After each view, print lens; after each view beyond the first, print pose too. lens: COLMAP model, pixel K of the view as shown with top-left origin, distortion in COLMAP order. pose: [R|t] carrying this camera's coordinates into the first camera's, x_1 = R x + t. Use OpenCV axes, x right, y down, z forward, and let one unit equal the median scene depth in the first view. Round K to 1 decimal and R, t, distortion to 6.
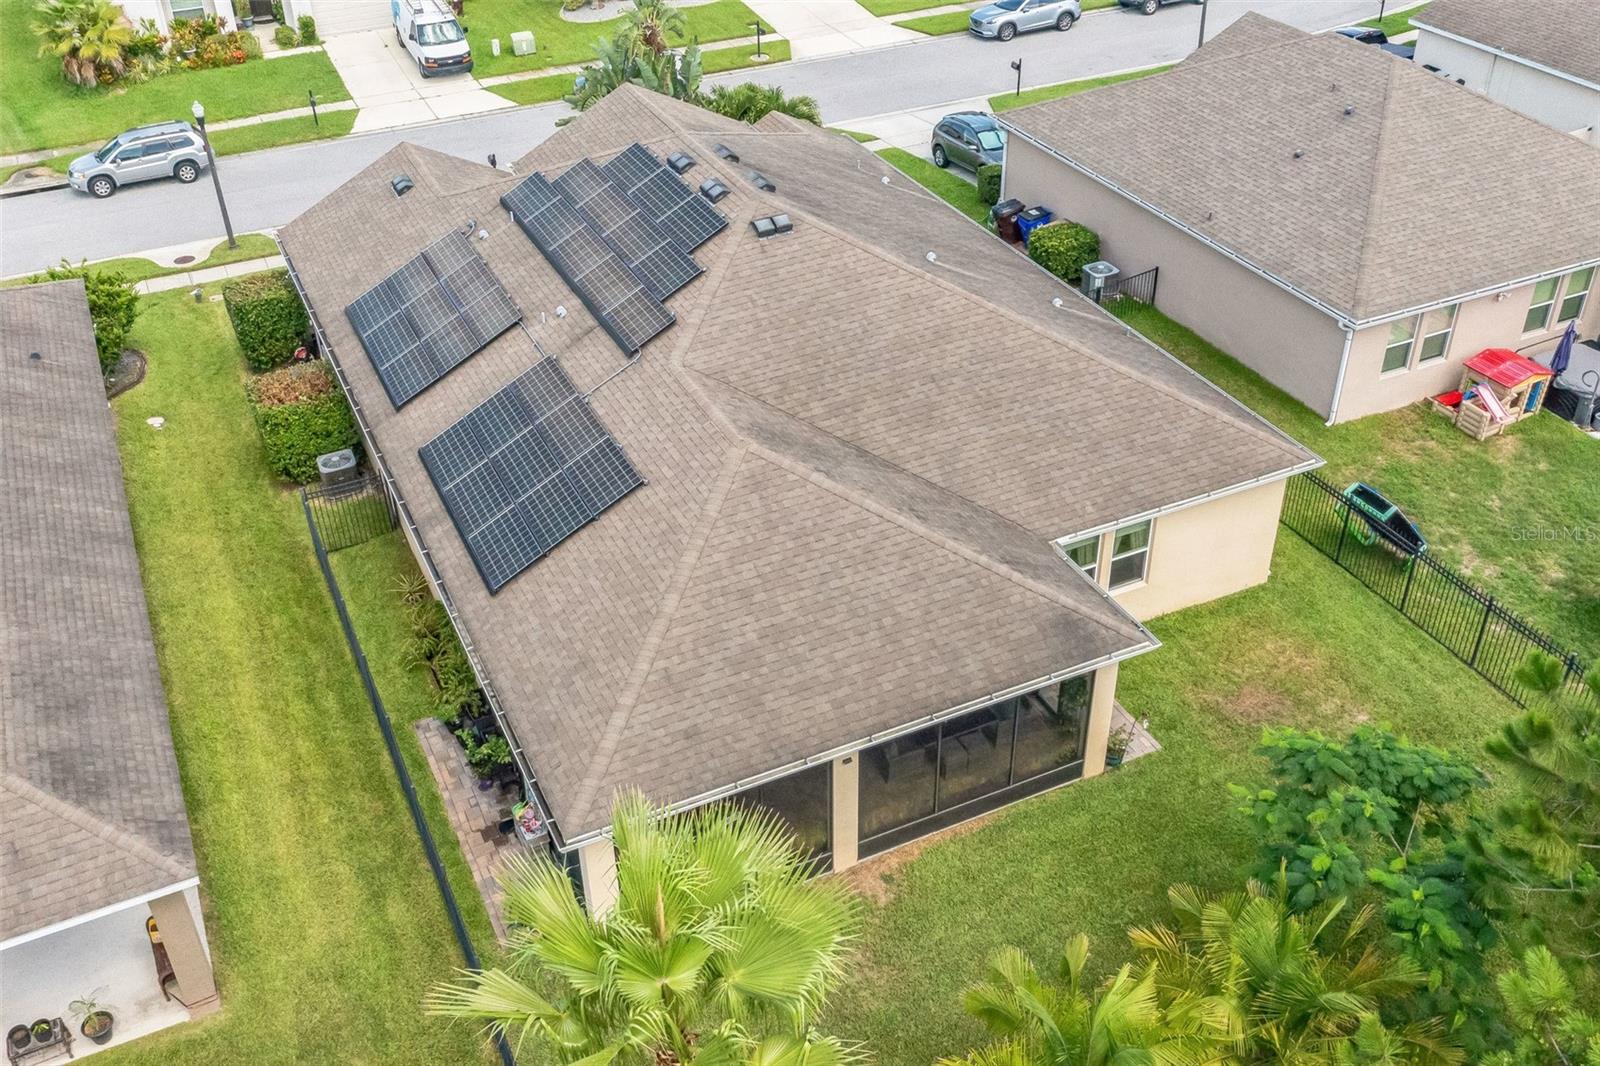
lens RADIAL K [[1499.0, 0, 800.0], [0, 1499.0, 533.0], [0, 0, 1]] dist [-0.013631, 0.008277]
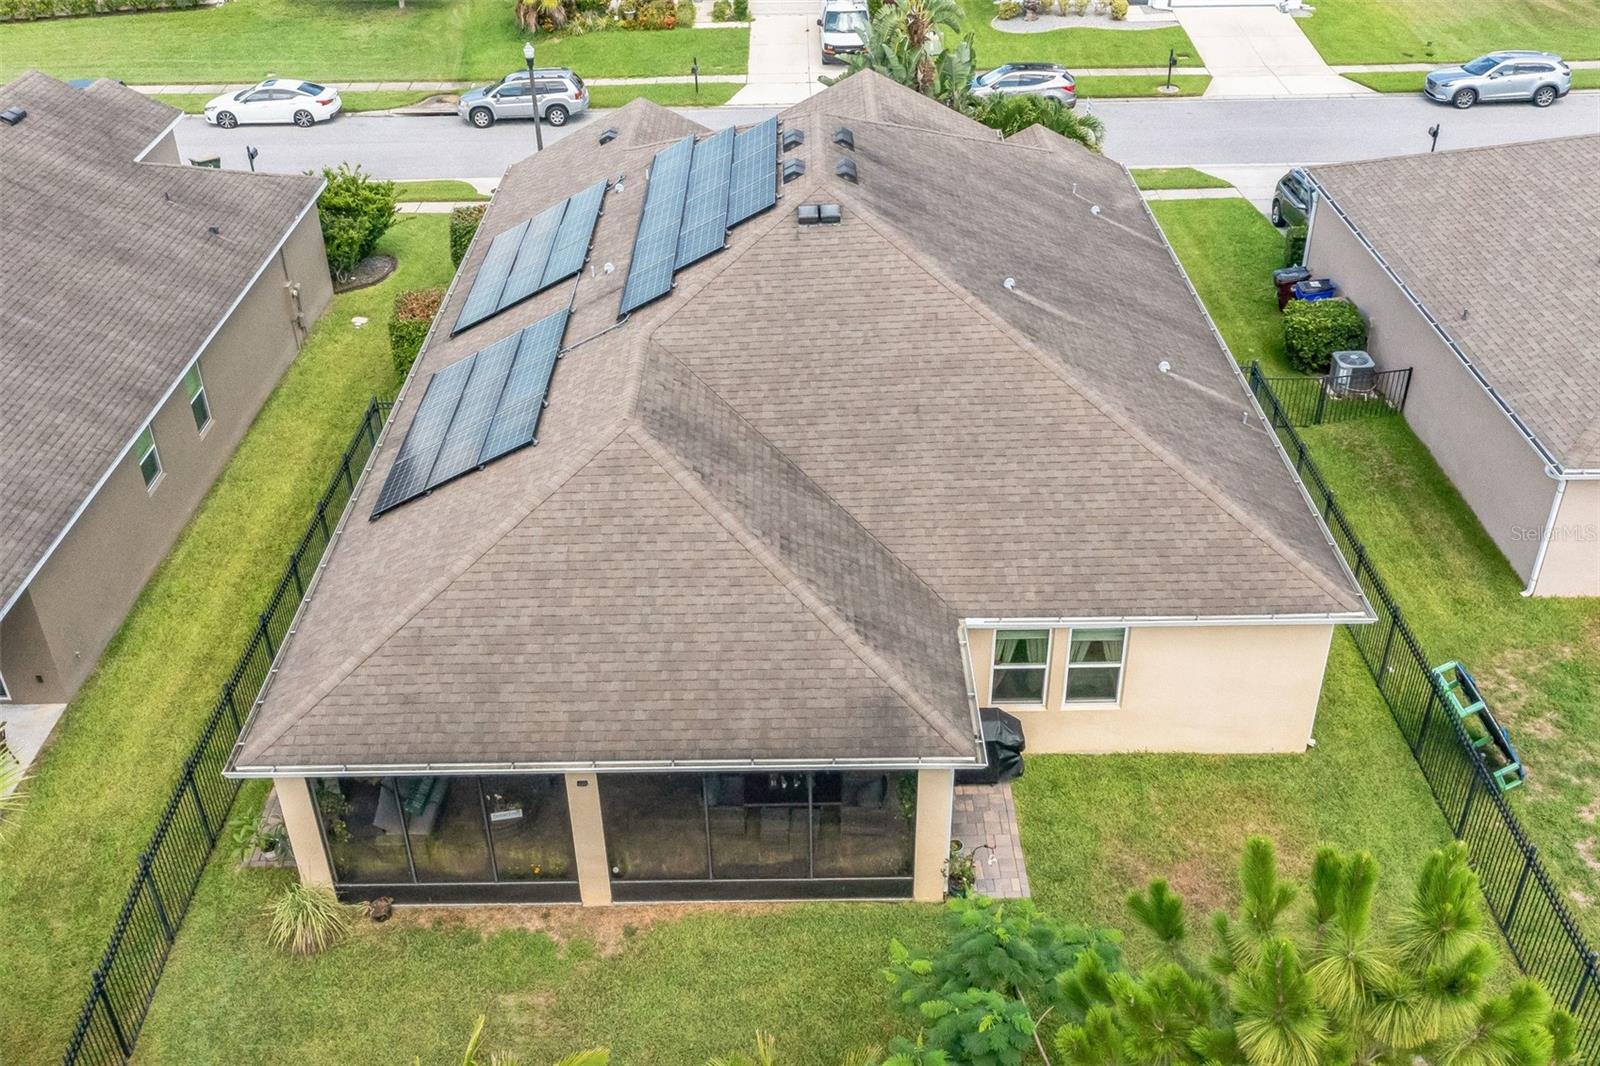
lens RADIAL K [[1499.0, 0, 800.0], [0, 1499.0, 533.0], [0, 0, 1]] dist [-0.013631, 0.008277]
pose [[0.904240, 0.233876, -0.357283, 0.258539], [-0.242583, 0.969904, 0.020946, -0.025524], [0.351430, 0.067731, 0.933761, 0.121208]]
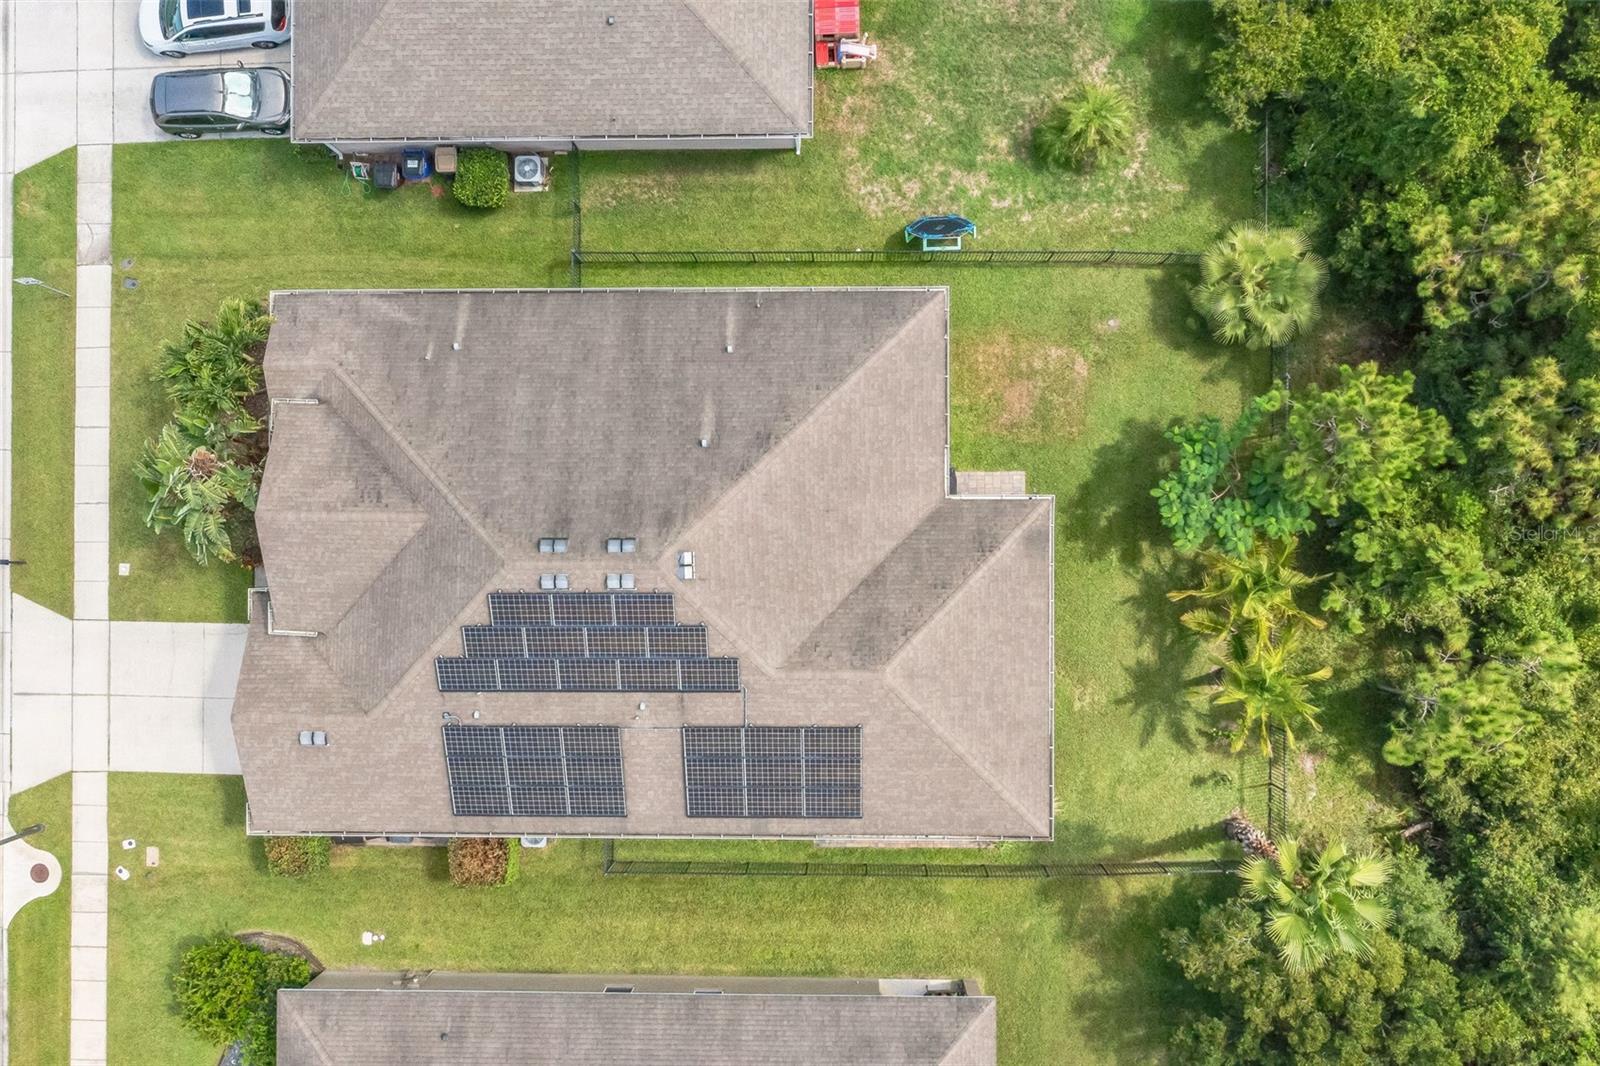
lens RADIAL K [[1488.9, 0, 800.0], [0, 1488.9, 533.0], [0, 0, 1]] dist [-0.013982, 0.012507]
pose [[0.431833, -0.901895, 0.010237, 0.030747], [0.536332, 0.265891, 0.801030, -0.964860], [-0.725167, -0.340421, 0.598536, 0.080418]]
